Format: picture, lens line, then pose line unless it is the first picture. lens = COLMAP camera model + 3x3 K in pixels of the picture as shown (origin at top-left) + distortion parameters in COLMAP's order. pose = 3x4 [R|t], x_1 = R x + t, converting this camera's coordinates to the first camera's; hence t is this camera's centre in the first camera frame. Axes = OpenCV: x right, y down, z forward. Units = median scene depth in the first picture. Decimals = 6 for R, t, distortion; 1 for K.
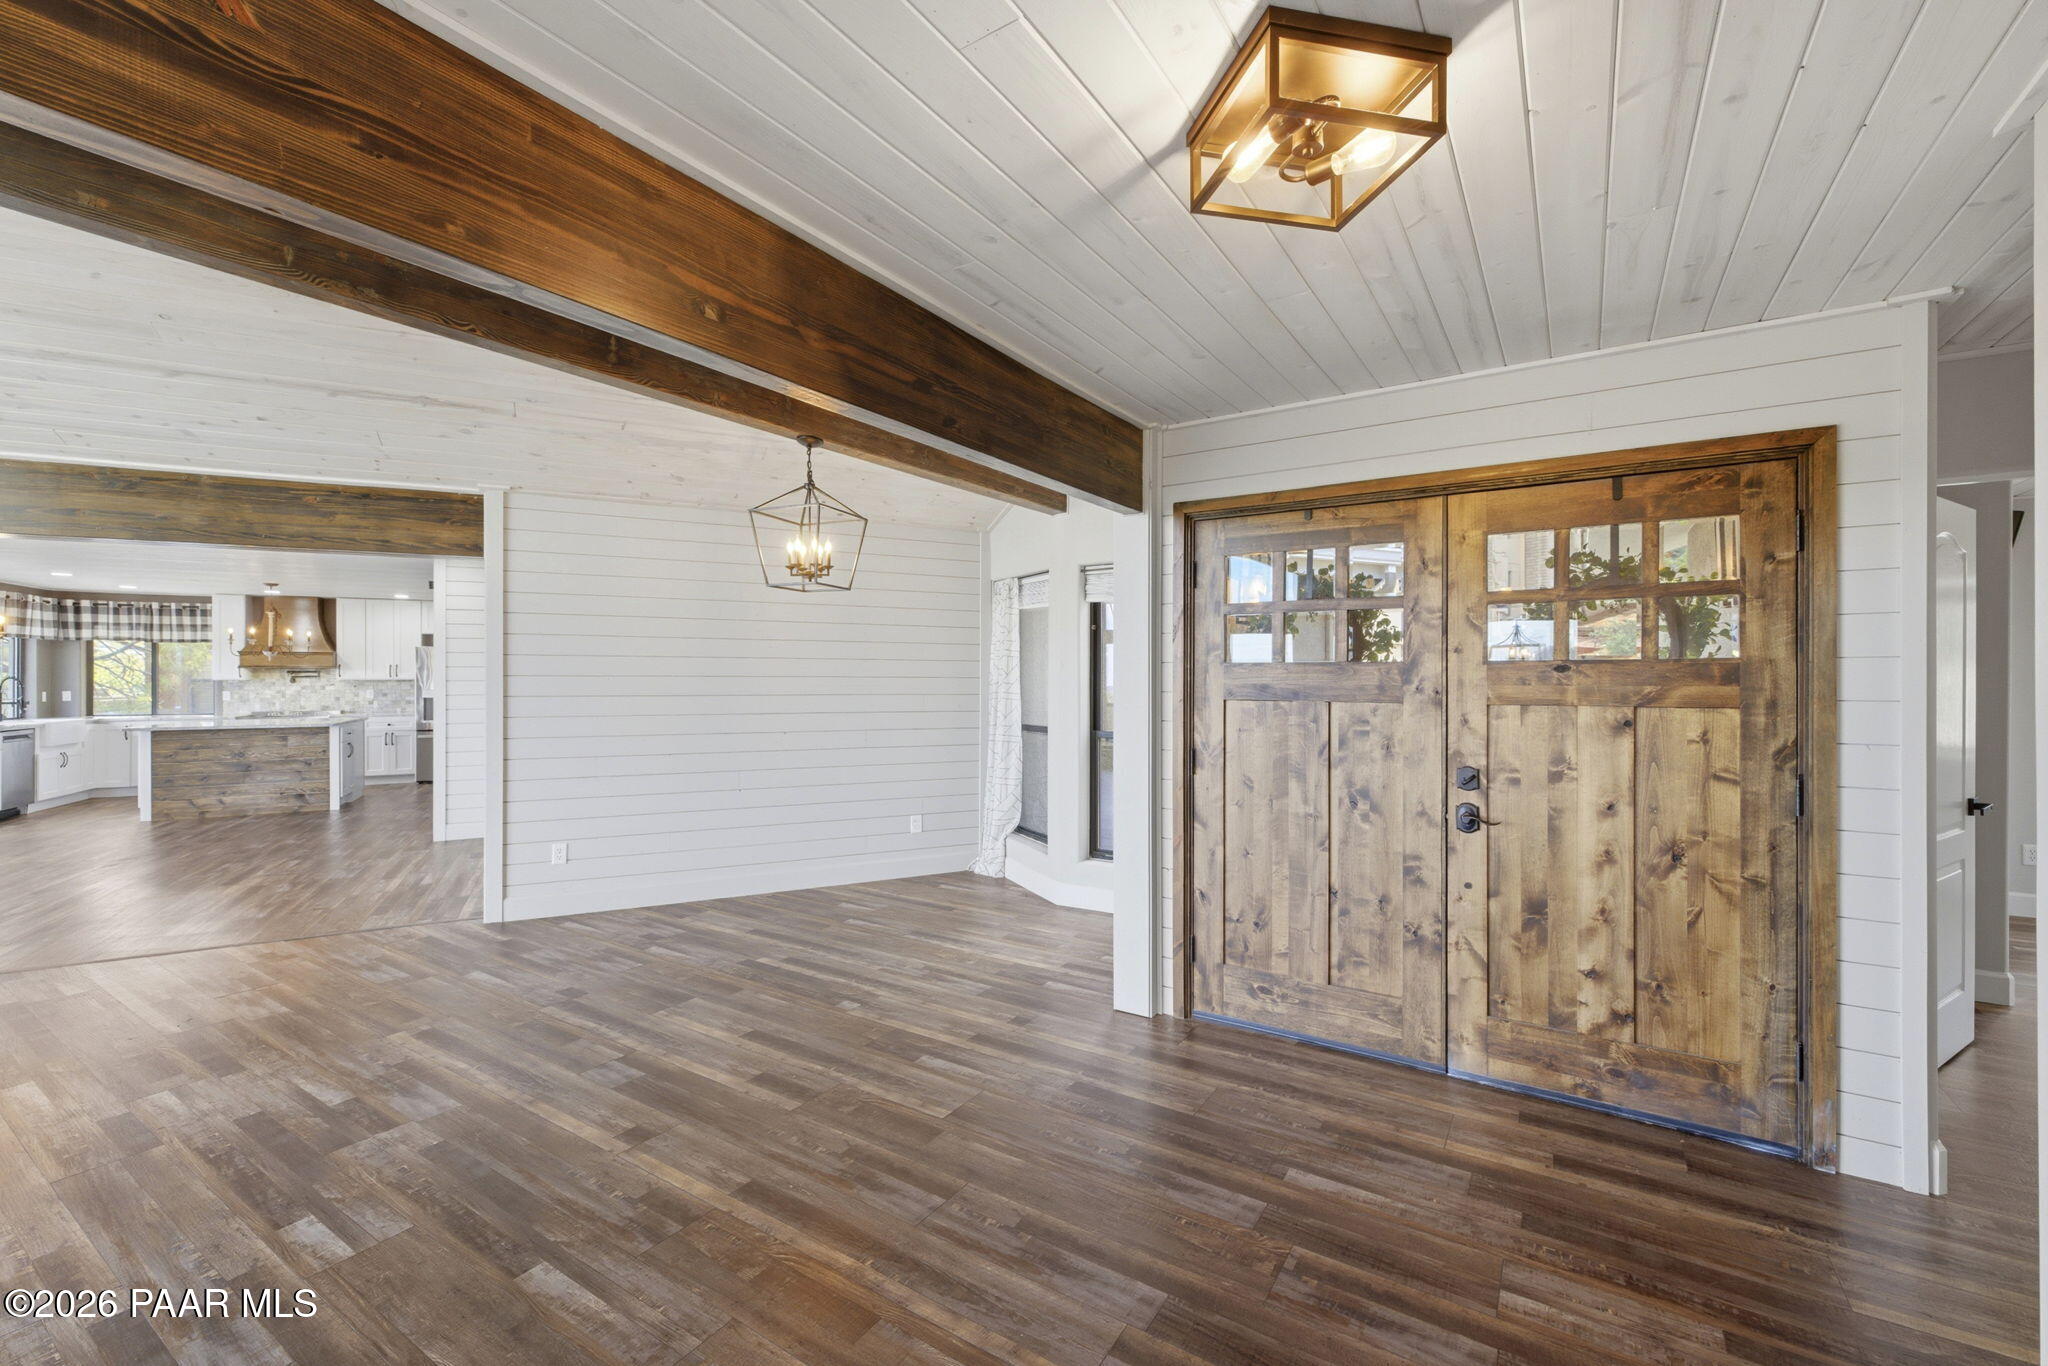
lens RADIAL K [[858.2, 0, 1016.4], [0, 858.2, 684.2], [0, 0, 1]] dist [0.001724, -0.000256]
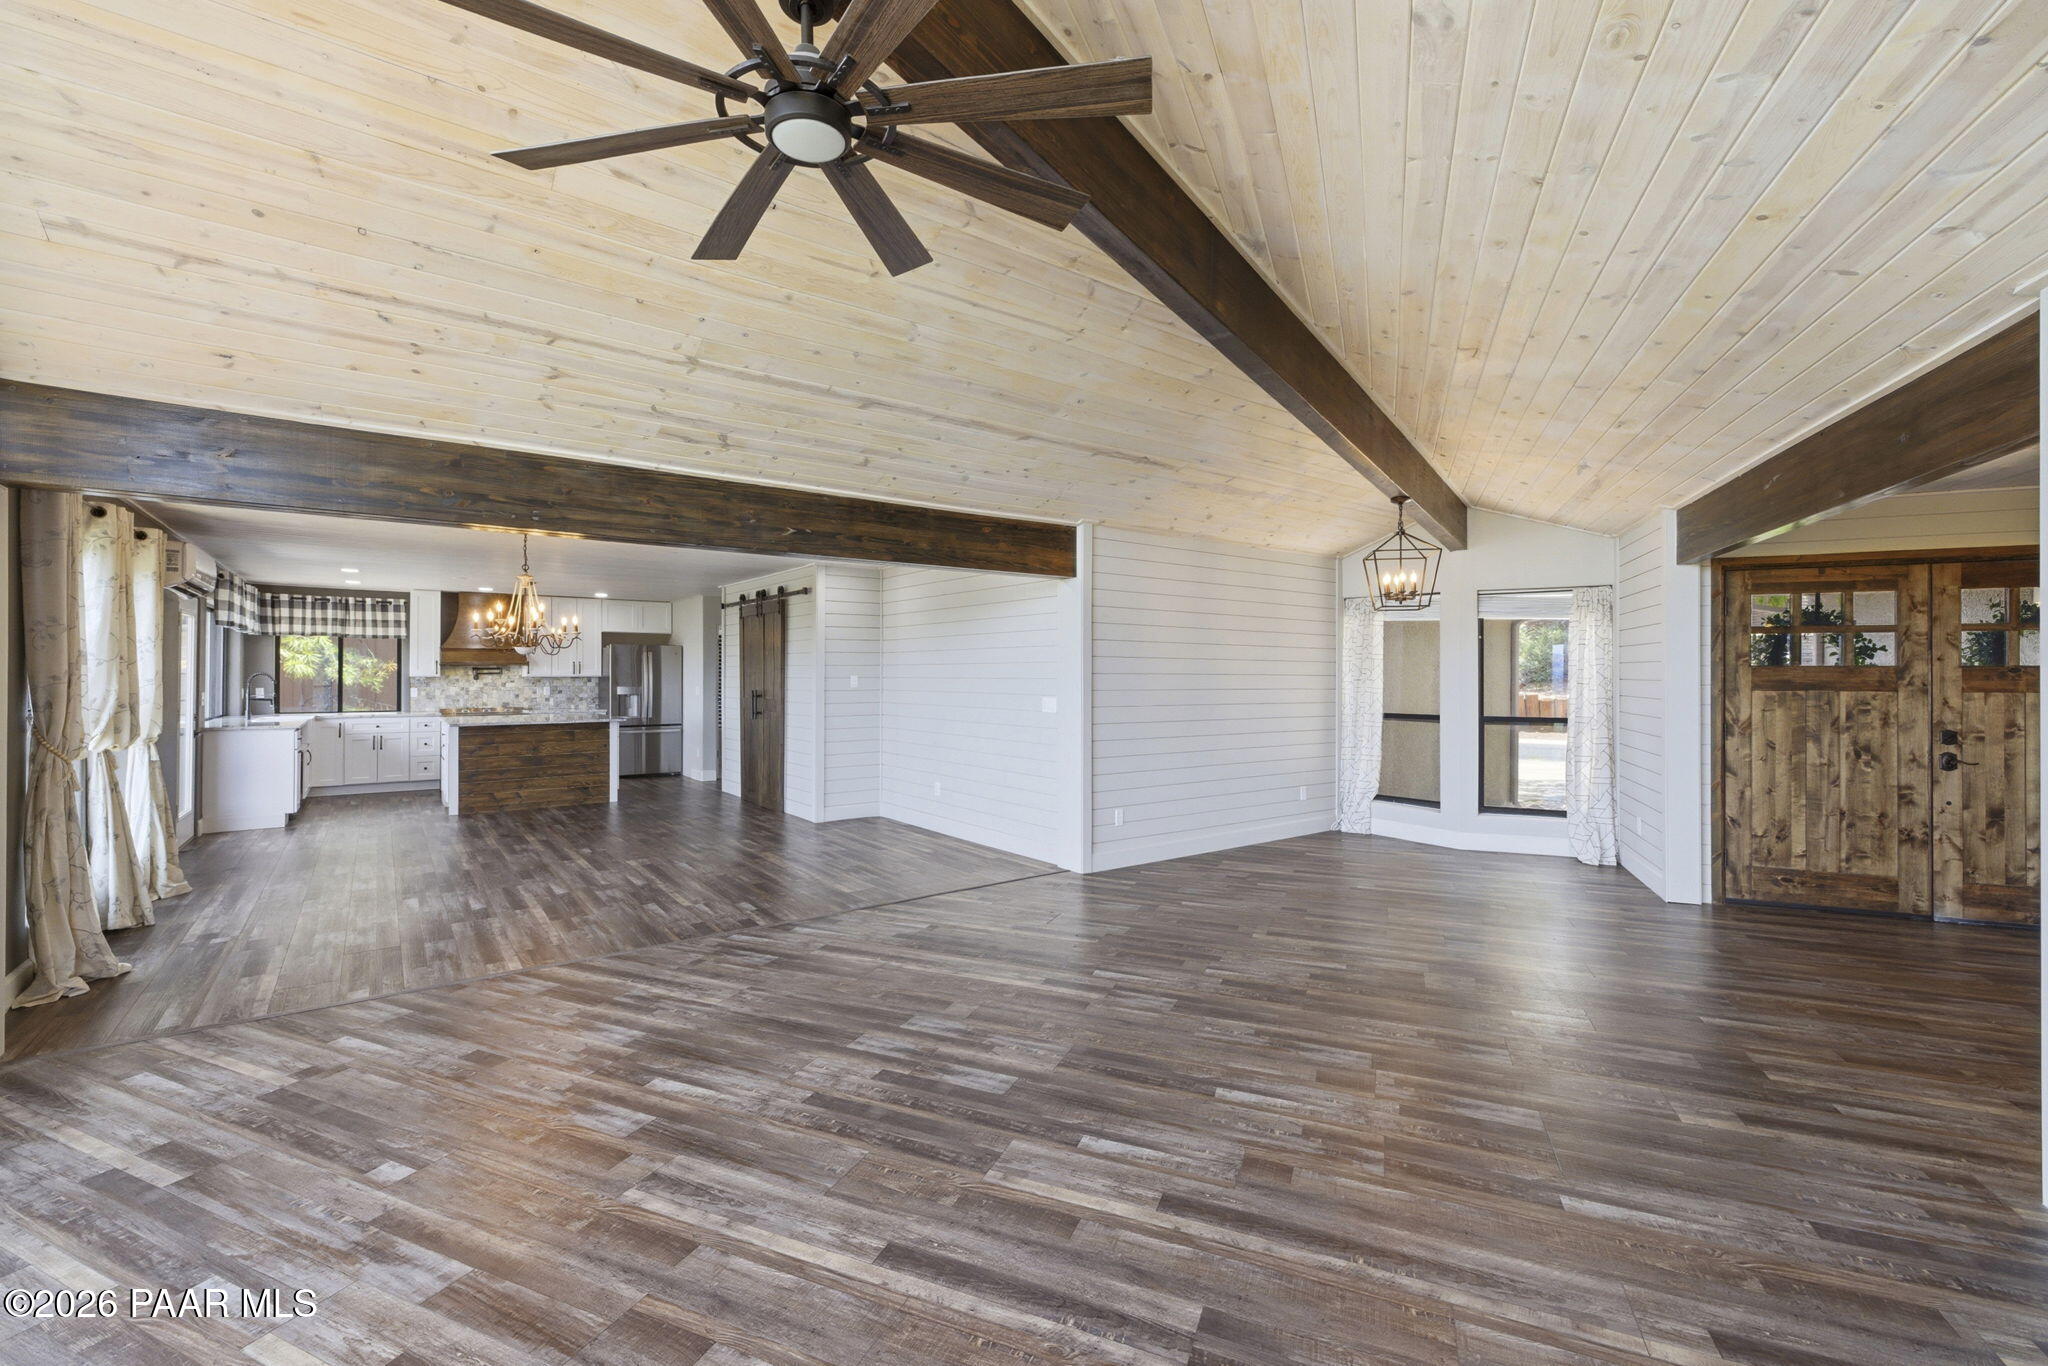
lens RADIAL K [[859.9, 0, 1004.9], [0, 859.9, 674.9], [0, 0, 1]] dist [0.006689, -0.001117]
pose [[0.986031, 0.002060, 0.166546, -1.339808], [-0.000532, 0.999957, -0.009216, 0.006084], [-0.166558, 0.008999, 0.985991, -0.287814]]
